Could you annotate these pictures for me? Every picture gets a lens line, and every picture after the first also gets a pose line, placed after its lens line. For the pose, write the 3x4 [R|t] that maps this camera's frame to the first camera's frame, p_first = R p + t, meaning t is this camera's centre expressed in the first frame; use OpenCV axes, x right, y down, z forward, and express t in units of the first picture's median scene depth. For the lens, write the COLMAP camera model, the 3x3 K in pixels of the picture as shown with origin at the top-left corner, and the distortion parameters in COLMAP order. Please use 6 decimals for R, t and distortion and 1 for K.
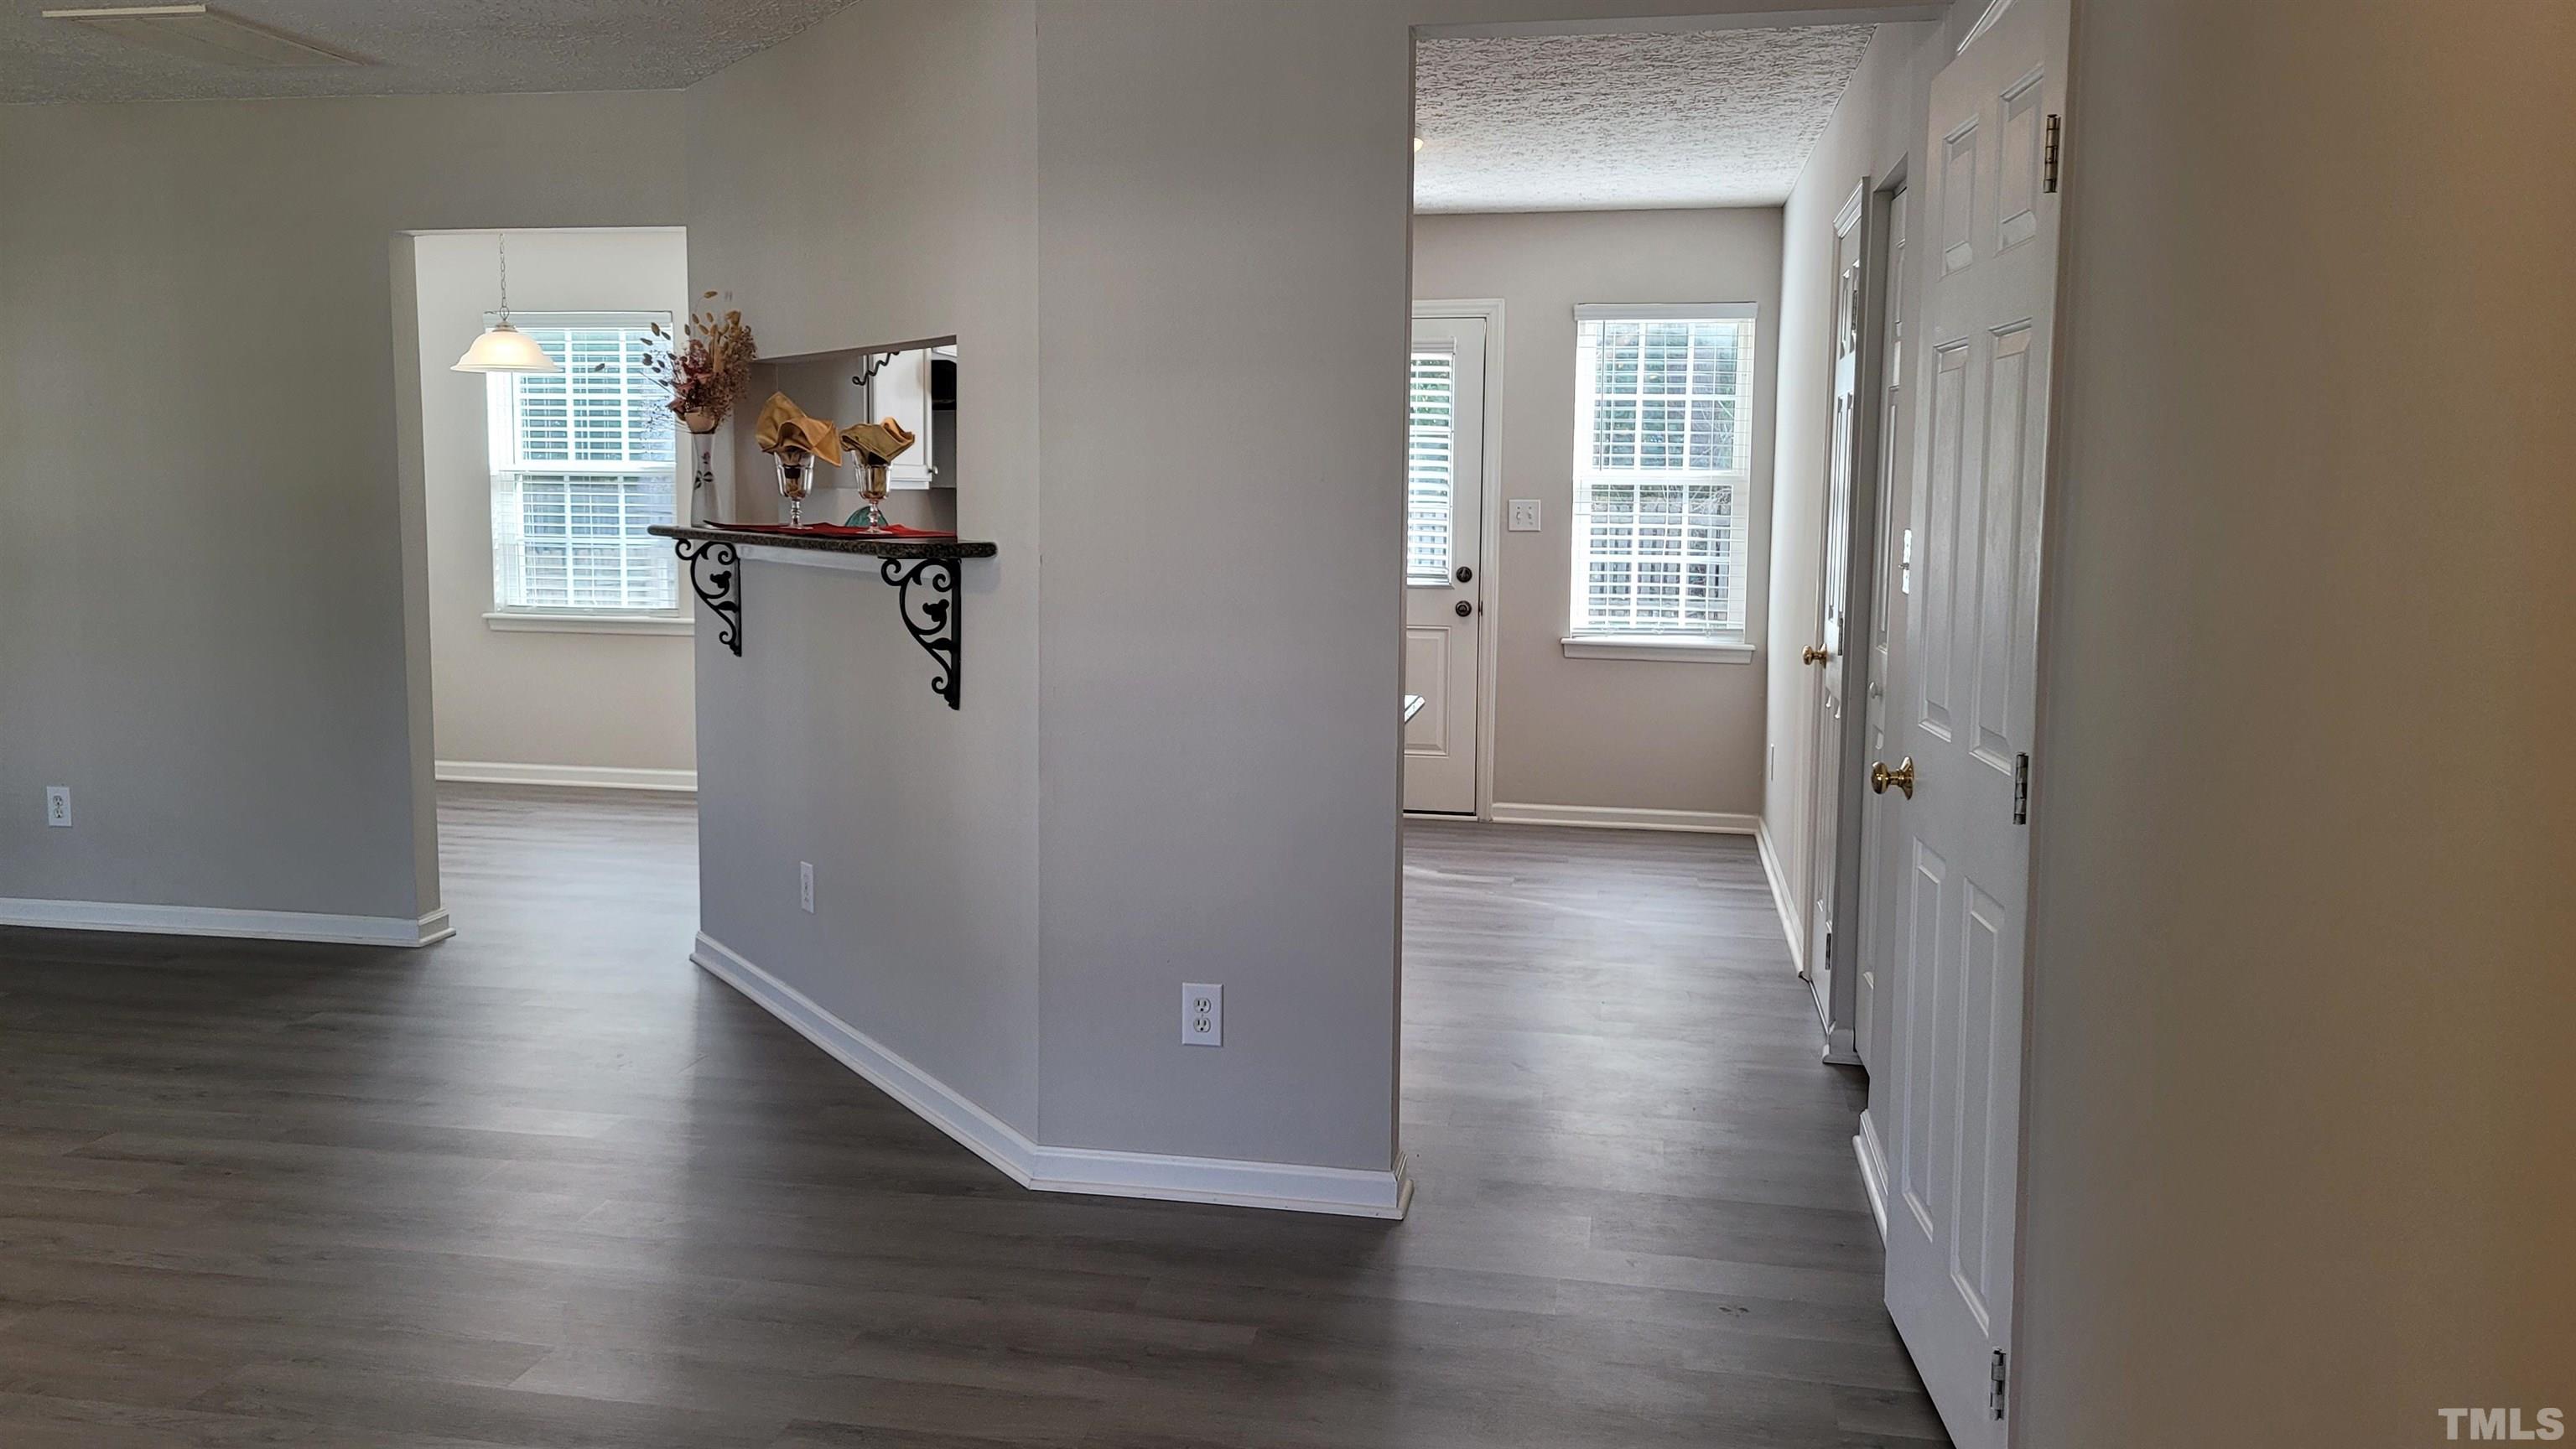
lens RADIAL K [[1920.2, 0, 1283.0], [0, 1920.2, 709.6], [0, 0, 1]] dist [0.030379, -0.006412]
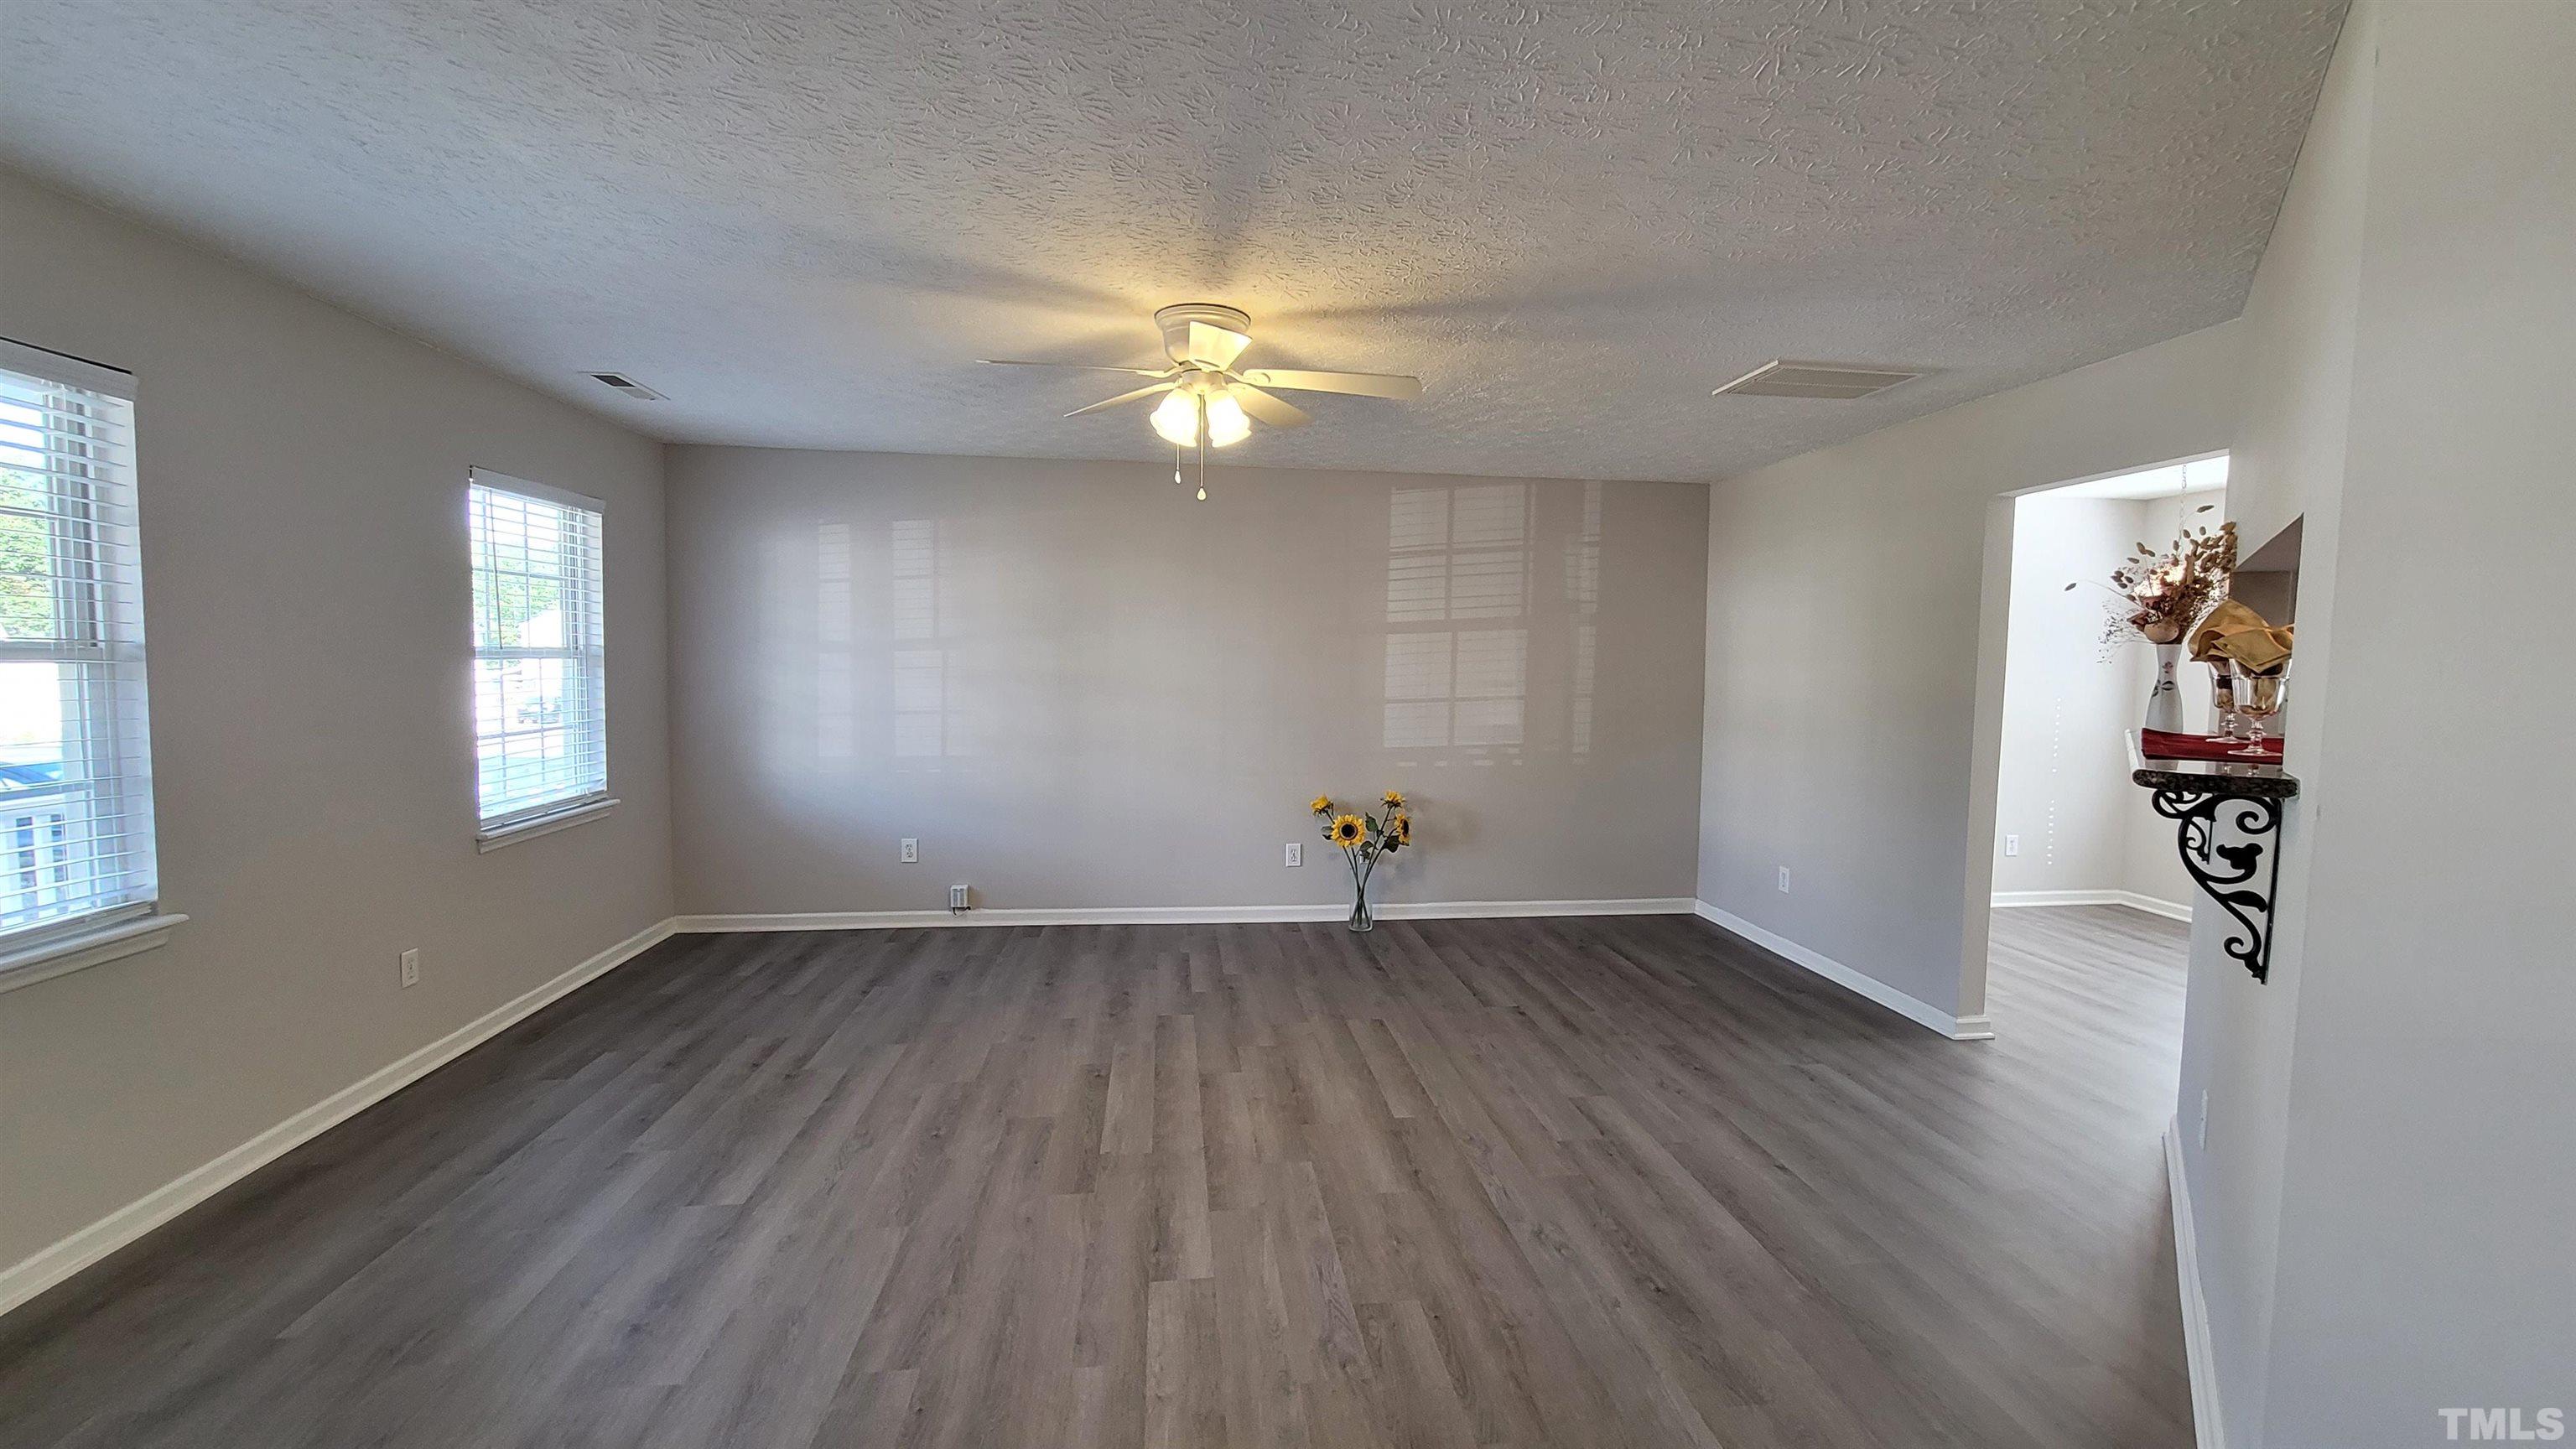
lens RADIAL K [[1053.0, 0, 1298.9], [0, 1053.0, 727.6], [0, 0, 1]] dist [-0.007266, 0.001940]
pose [[0.306434, 0.058140, -0.950115, 0.103836], [-0.125708, 0.991863, 0.020151, -0.058989], [0.943555, 0.113262, 0.311250, 0.447454]]
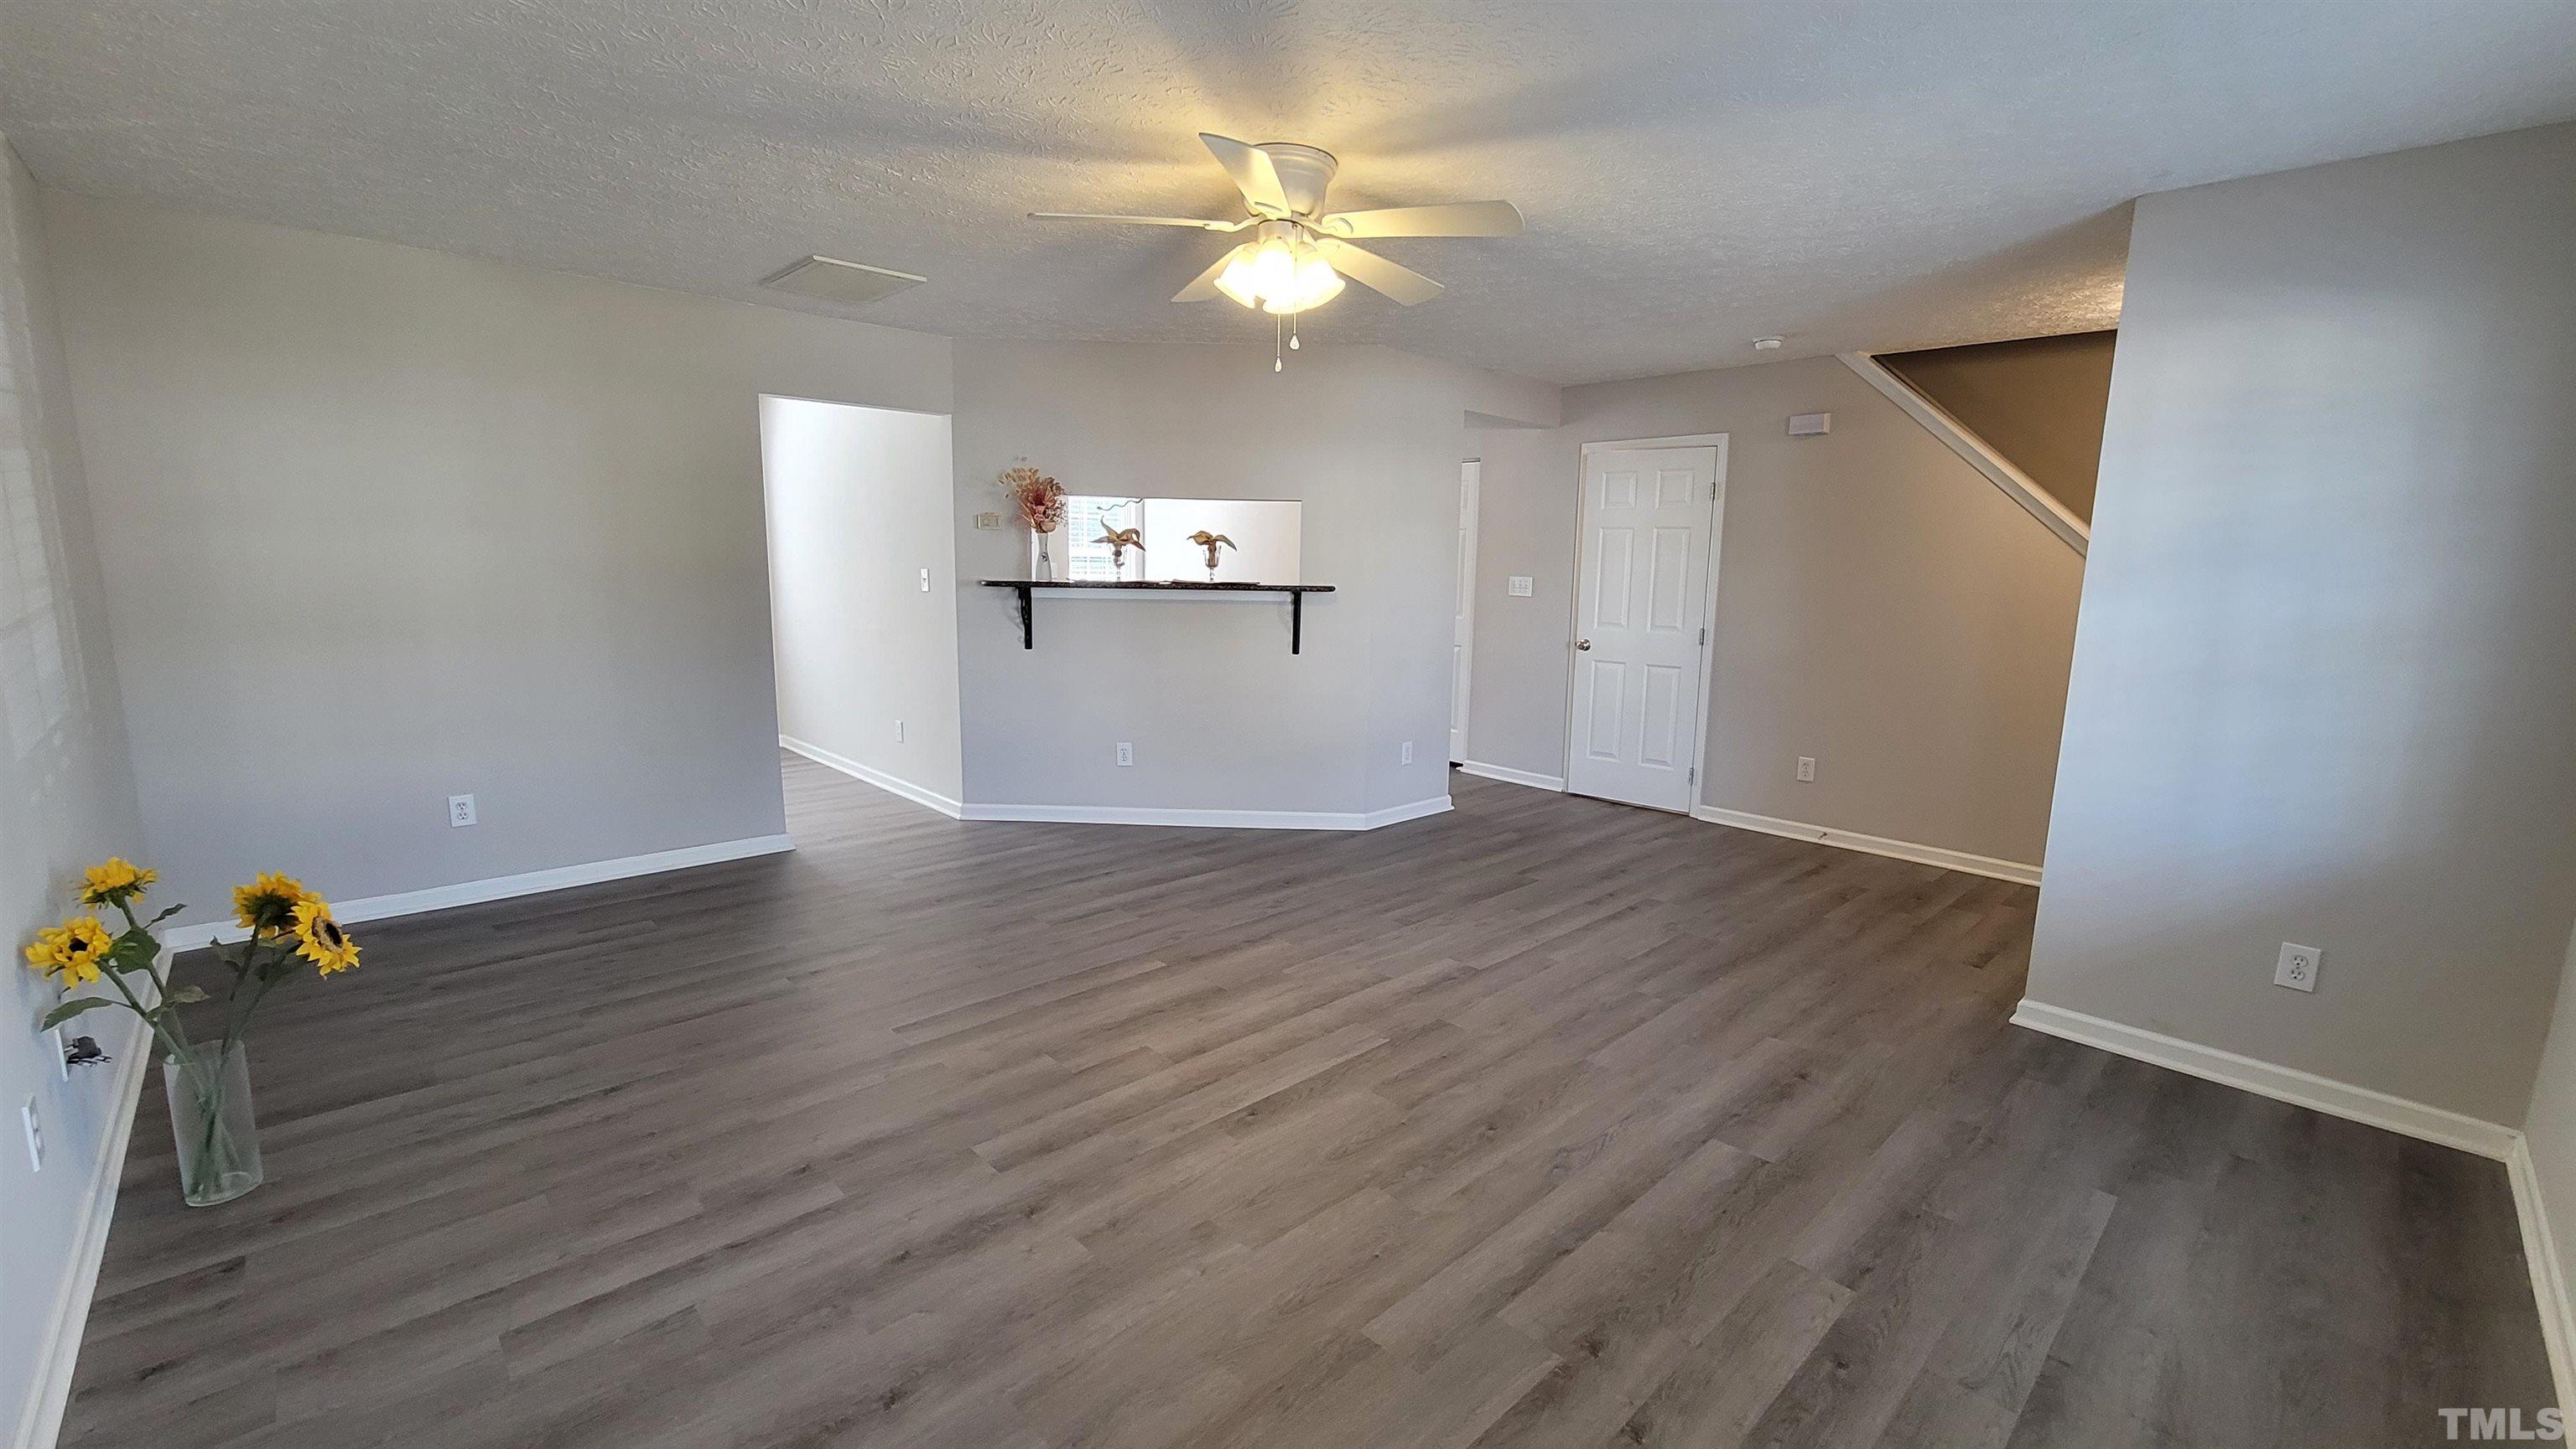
lens RADIAL K [[1053.0, 0, 1308.4], [0, 1053.0, 727.5], [0, 0, 1]] dist [-0.007266, 0.001940]
pose [[0.575476, -0.127532, 0.807814, -1.179885], [0.083640, 0.991765, 0.096989, -0.033963], [-0.813531, 0.011751, 0.581403, 0.194764]]
